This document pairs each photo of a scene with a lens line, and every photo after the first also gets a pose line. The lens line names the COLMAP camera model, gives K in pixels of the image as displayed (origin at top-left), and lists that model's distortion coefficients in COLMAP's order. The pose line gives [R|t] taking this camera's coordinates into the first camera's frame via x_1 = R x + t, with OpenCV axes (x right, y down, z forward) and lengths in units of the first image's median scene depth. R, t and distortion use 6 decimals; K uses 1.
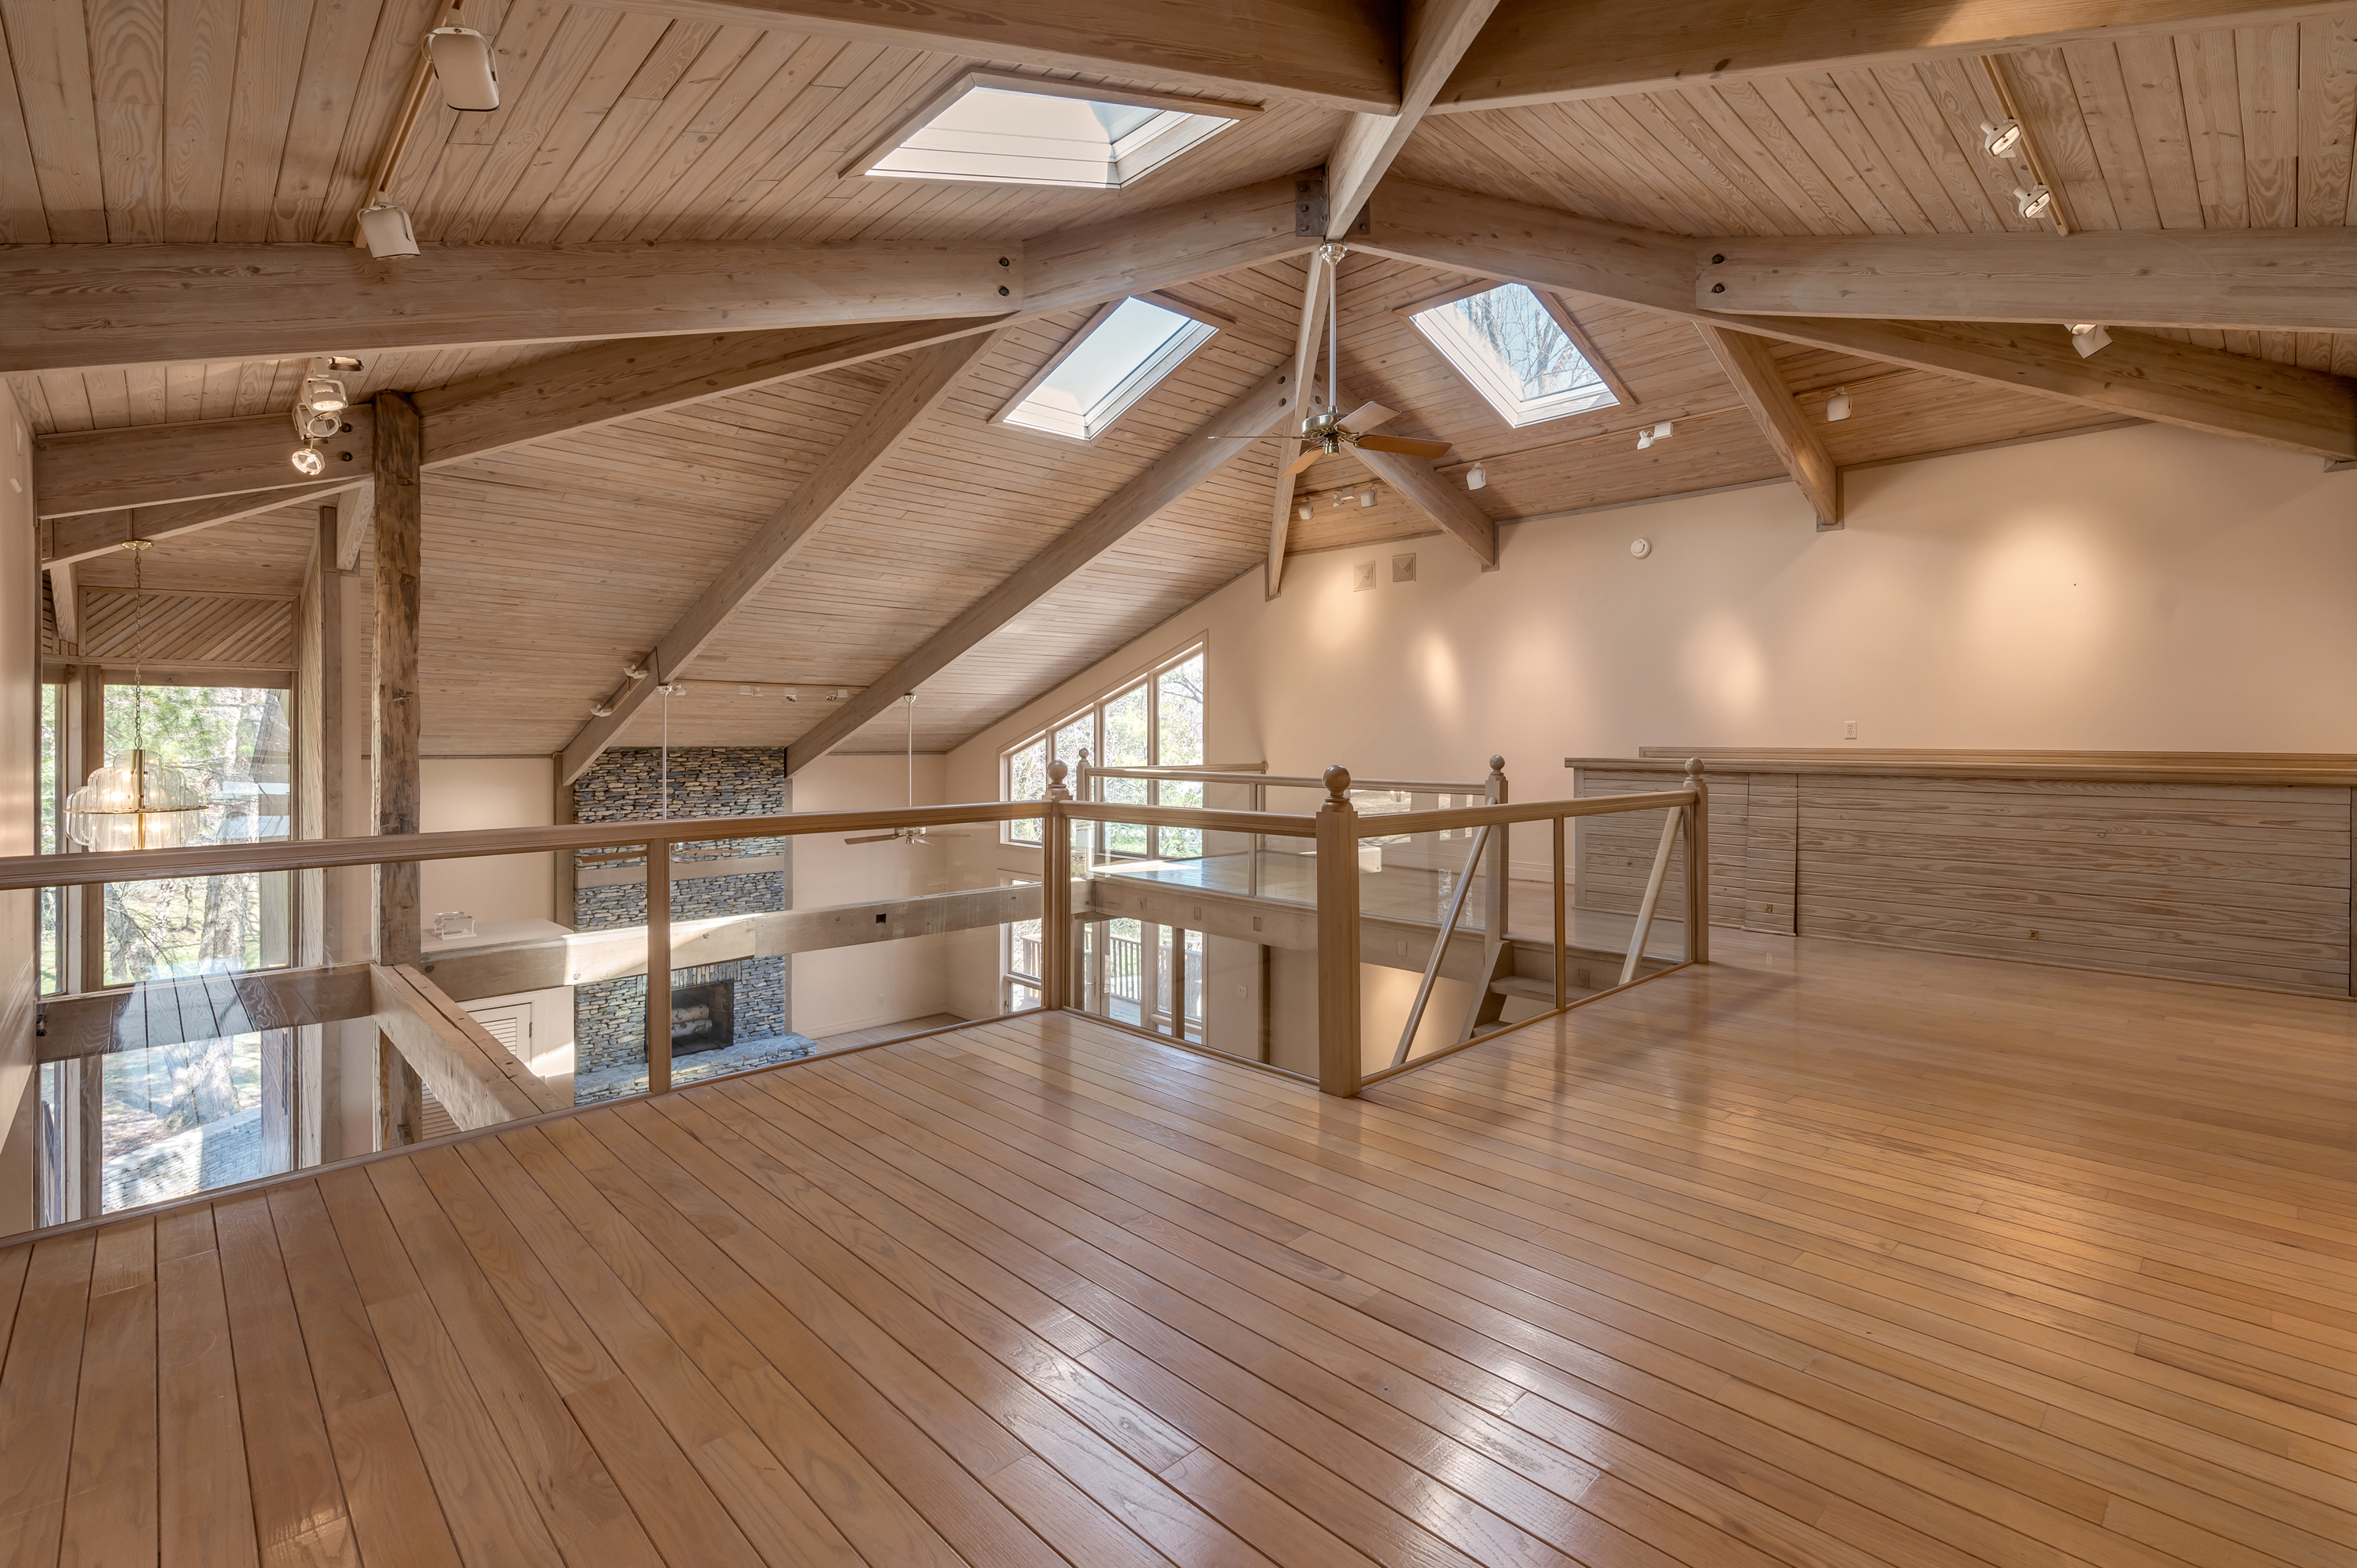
lens RADIAL K [[1065.3, 0, 1166.9], [0, 1065.3, 730.9], [0, 0, 1]] dist [-0.003299, -0.000426]
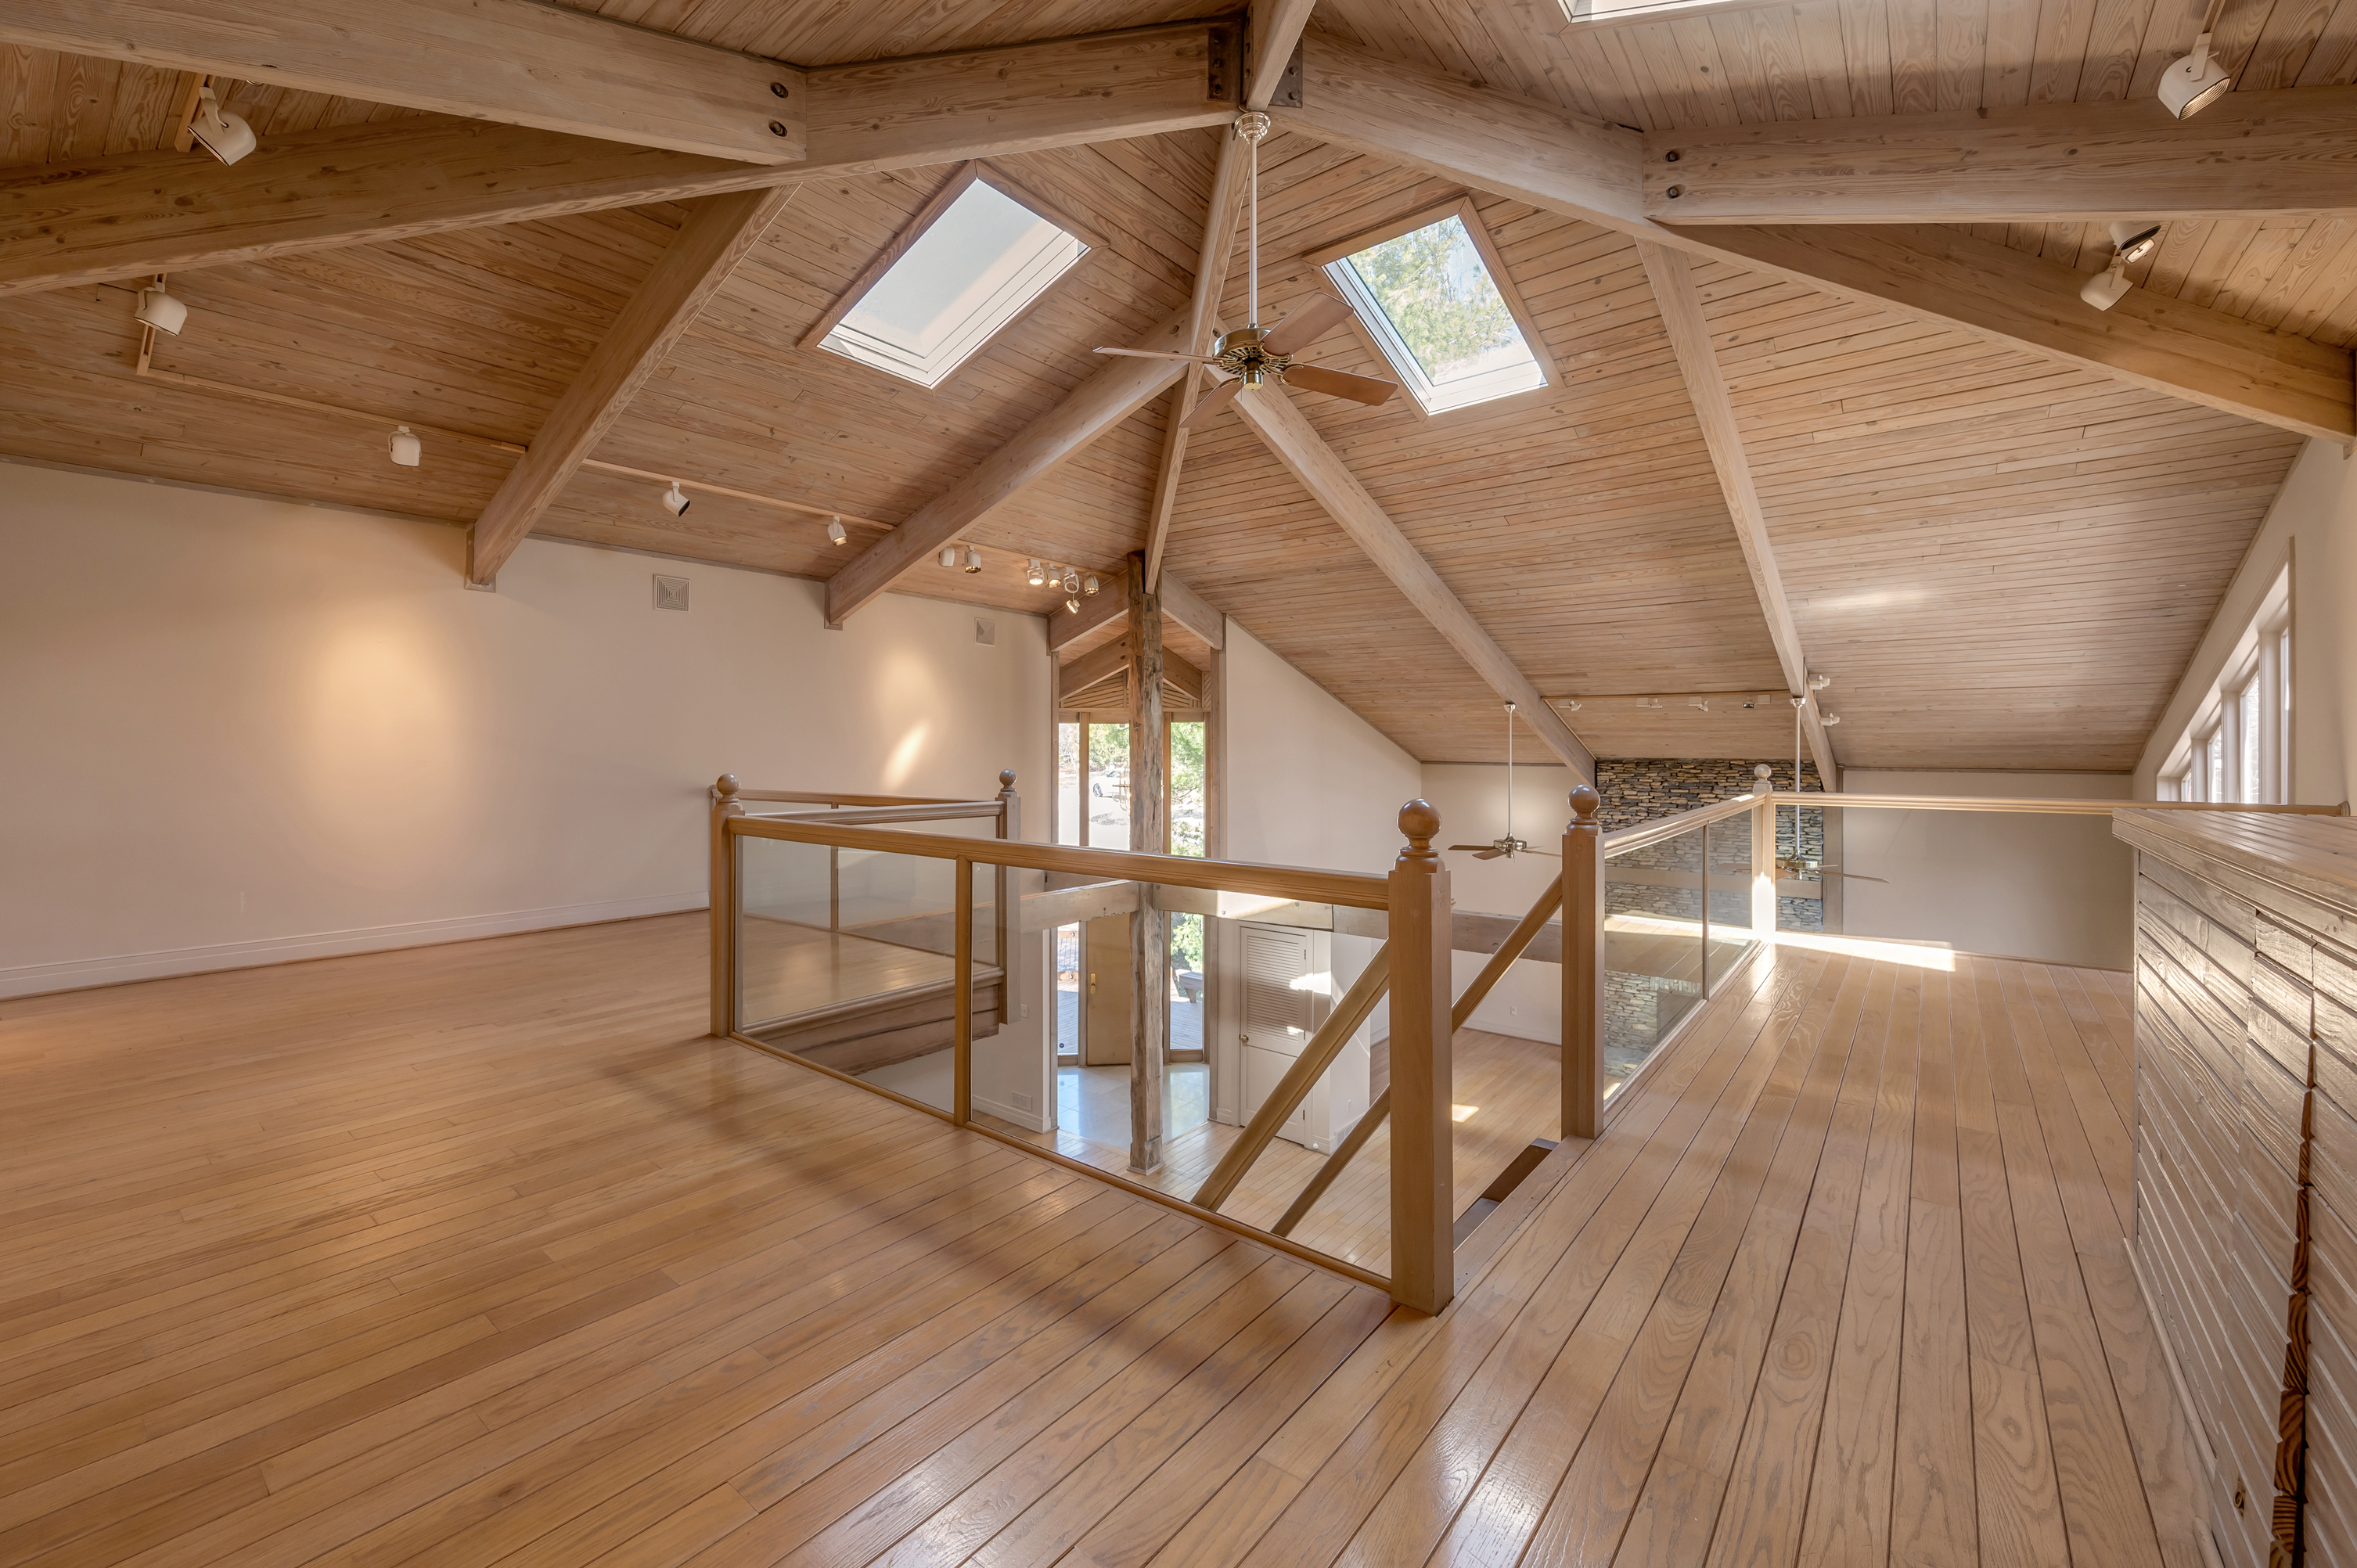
lens RADIAL K [[956.4, 0, 1155.9], [0, 956.4, 733.8], [0, 0, 1]] dist [-0.006531, -0.000164]
pose [[0.122151, -0.005168, -0.992498, 0.381442], [0.011584, 0.999926, -0.003781, -0.011273], [0.992444, -0.011036, 0.122202, 0.378452]]
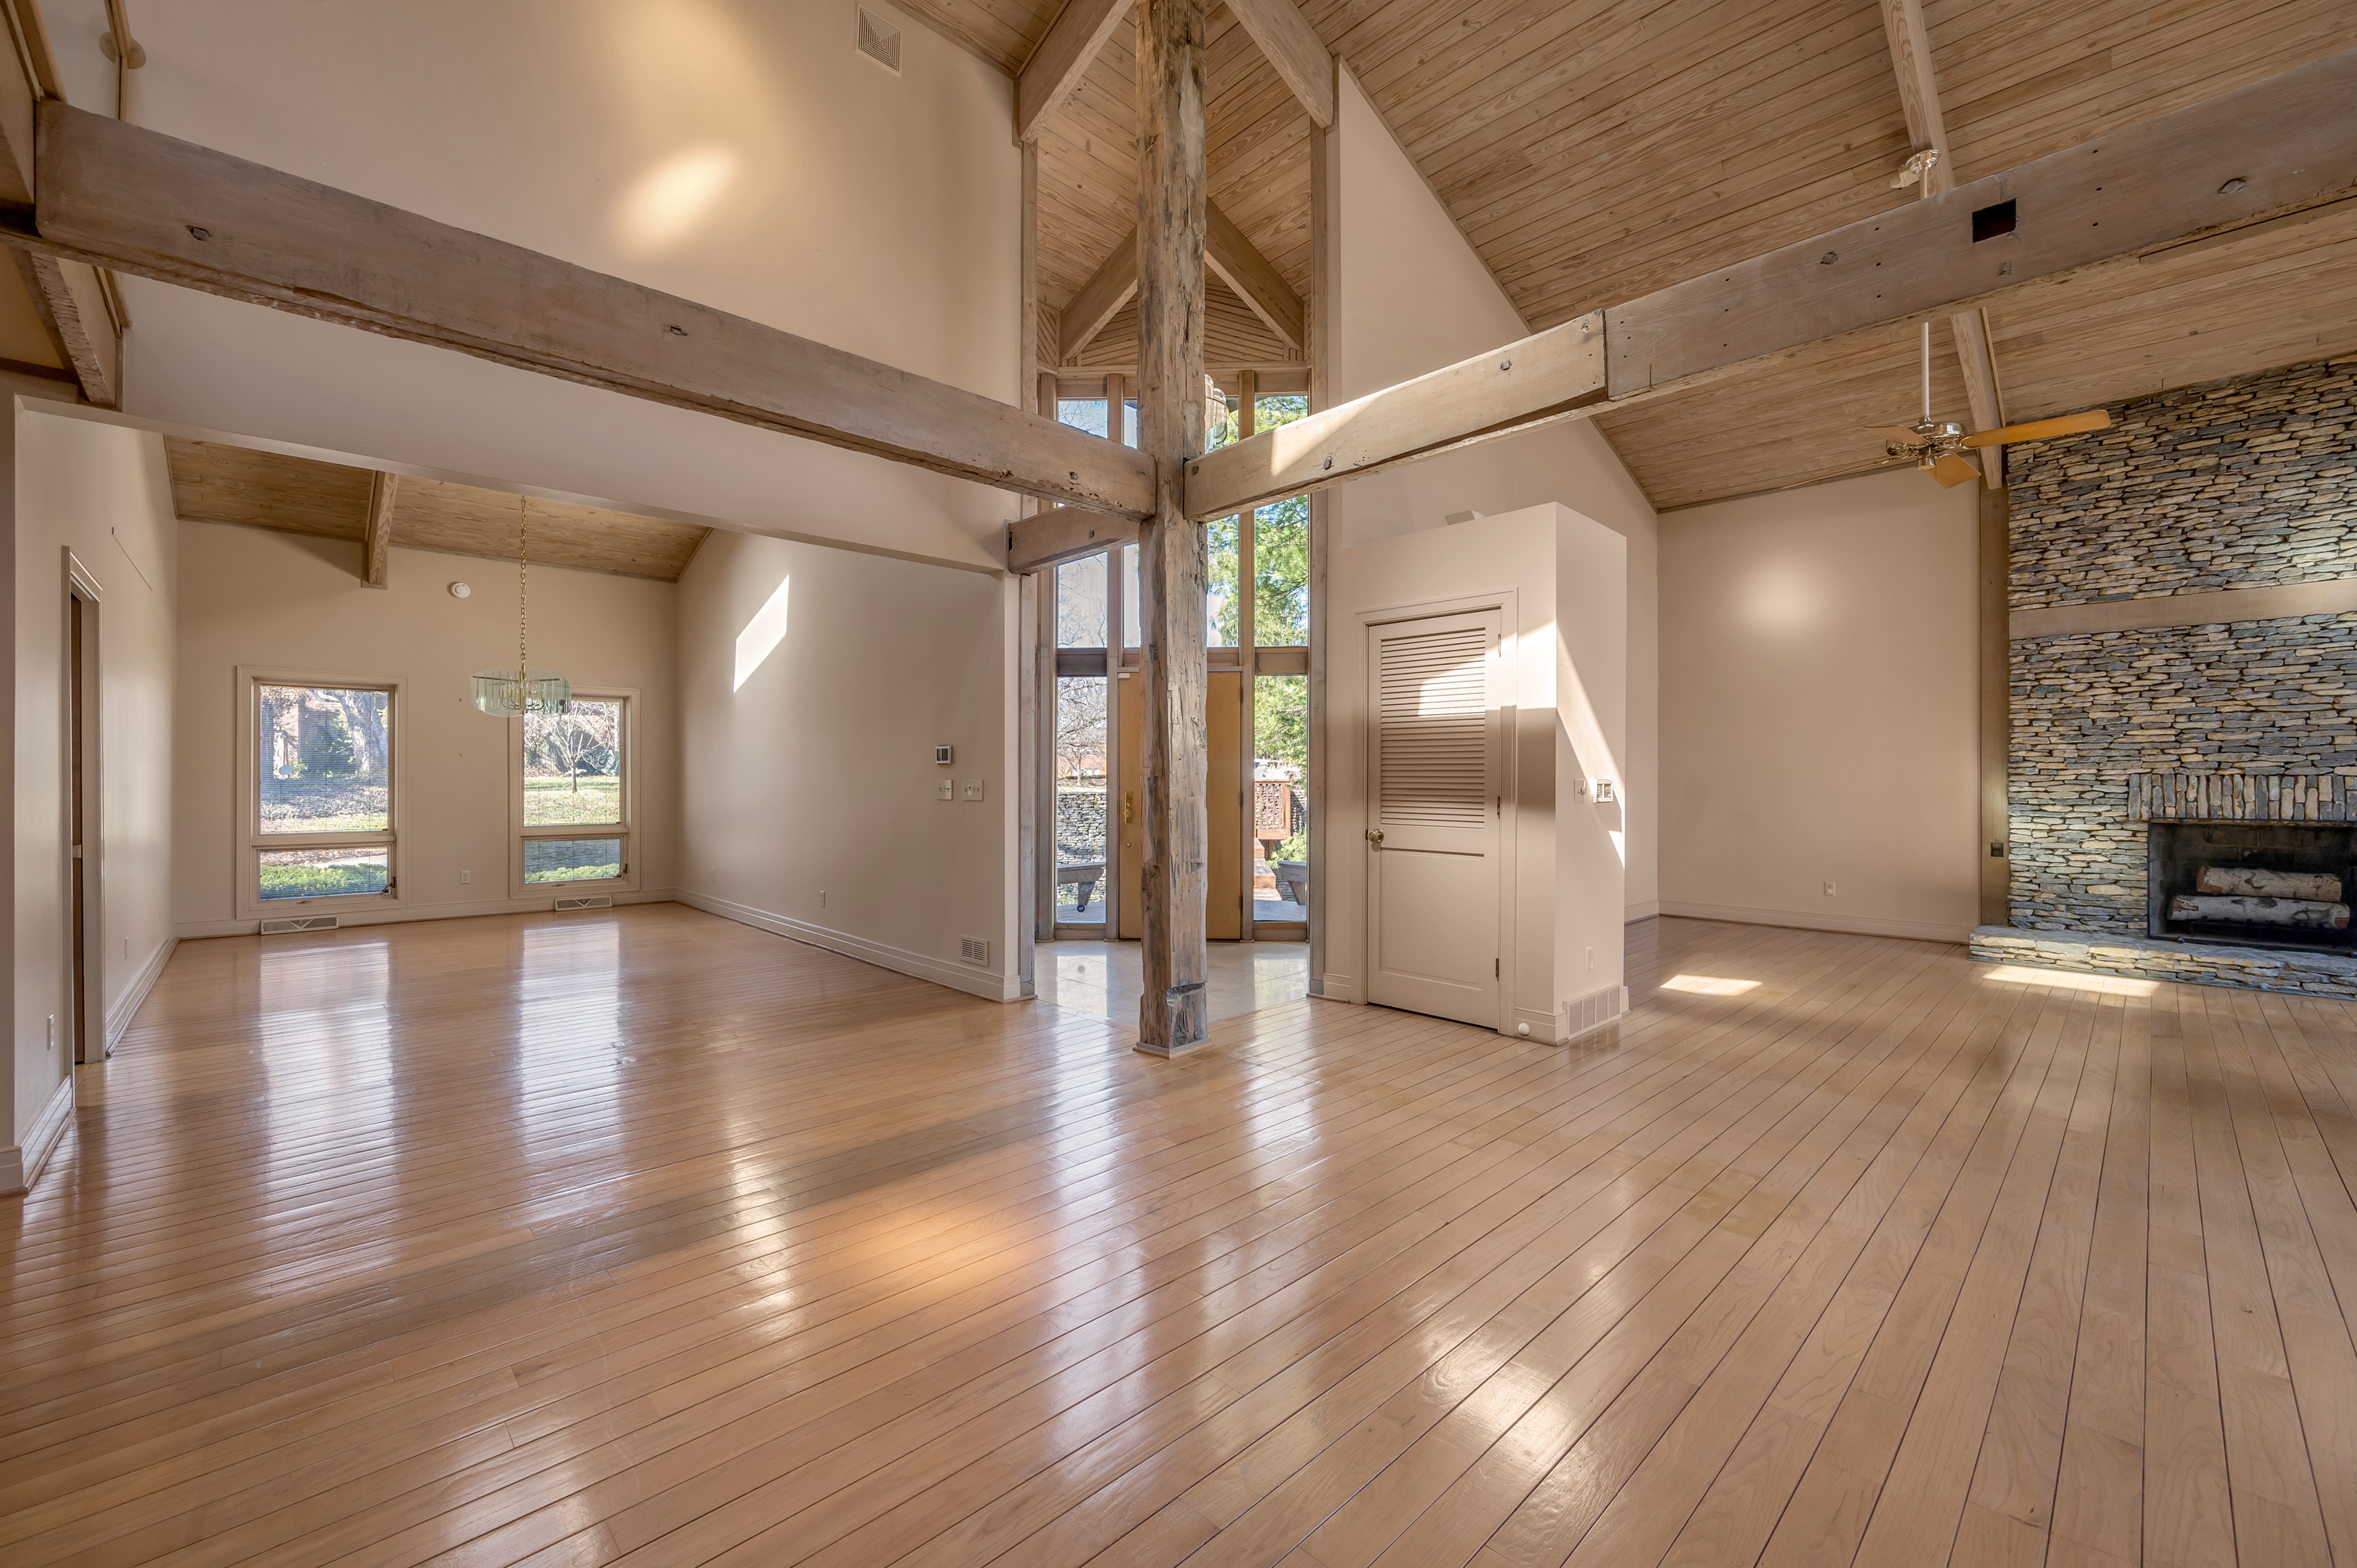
lens RADIAL K [[943.7, 0, 1170.7], [0, 943.7, 777.0], [0, 0, 1]] dist [-0.006794, 0.001068]
pose [[0.004431, -0.003478, -0.999984, 0.014442], [0.009617, 0.999948, -0.003435, 0.213571], [0.999944, -0.009601, 0.004465, 0.454651]]
